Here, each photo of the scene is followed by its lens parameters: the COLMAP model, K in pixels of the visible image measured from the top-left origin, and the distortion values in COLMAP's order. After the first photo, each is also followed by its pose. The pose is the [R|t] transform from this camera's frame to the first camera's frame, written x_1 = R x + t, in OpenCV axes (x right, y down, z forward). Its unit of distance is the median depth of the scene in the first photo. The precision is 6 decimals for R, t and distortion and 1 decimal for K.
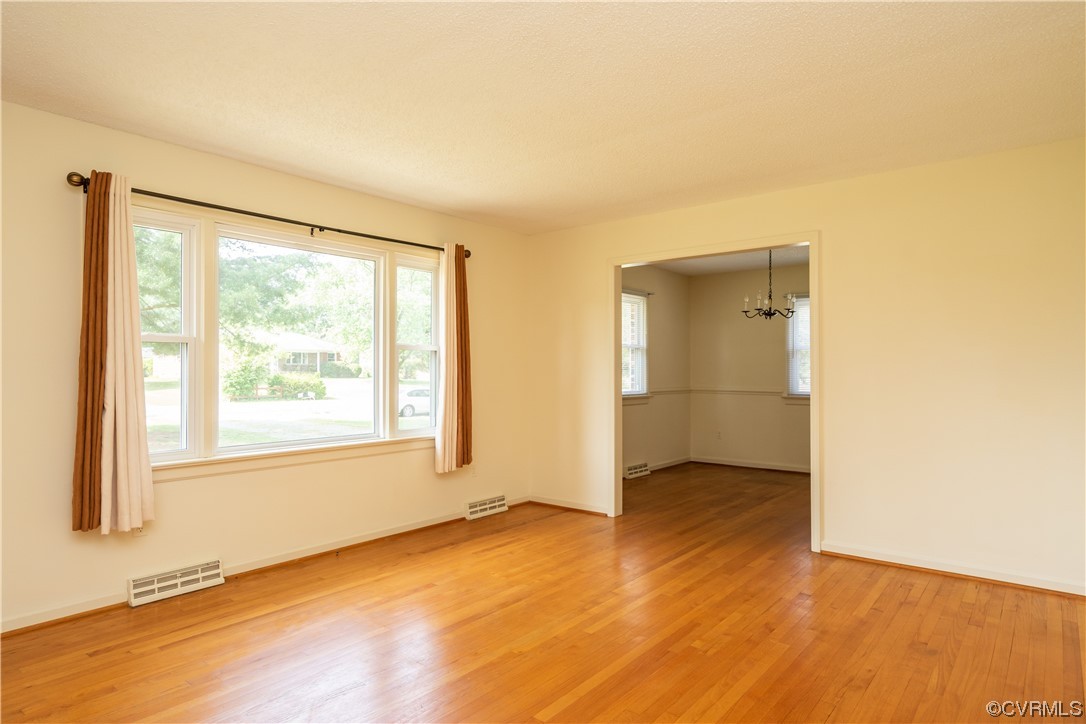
lens RADIAL K [[635.6, 0, 539.3], [0, 635.6, 361.6], [0, 0, 1]] dist [0.007897, 0.000242]
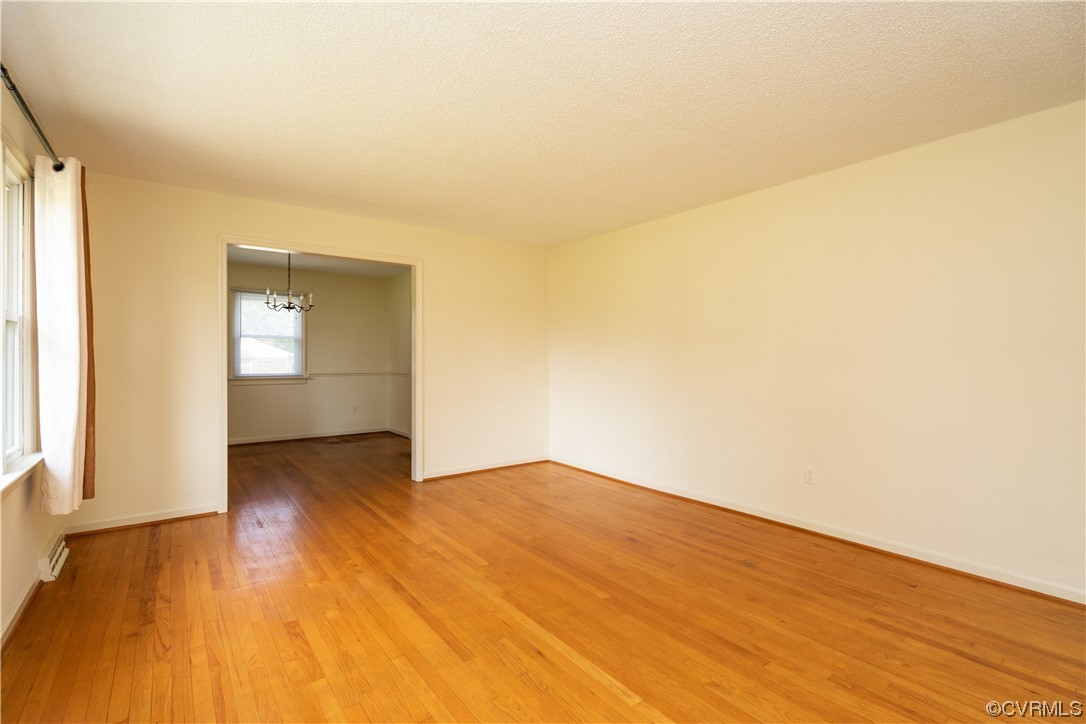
lens RADIAL K [[498.6, 0, 540.0], [0, 498.6, 358.5], [0, 0, 1]] dist [-0.008546, 0.003168]
pose [[0.226133, -0.004989, 0.974084, -0.652036], [-0.021014, 0.999729, 0.009999, -0.001018], [-0.973870, -0.022731, 0.225967, 0.505679]]
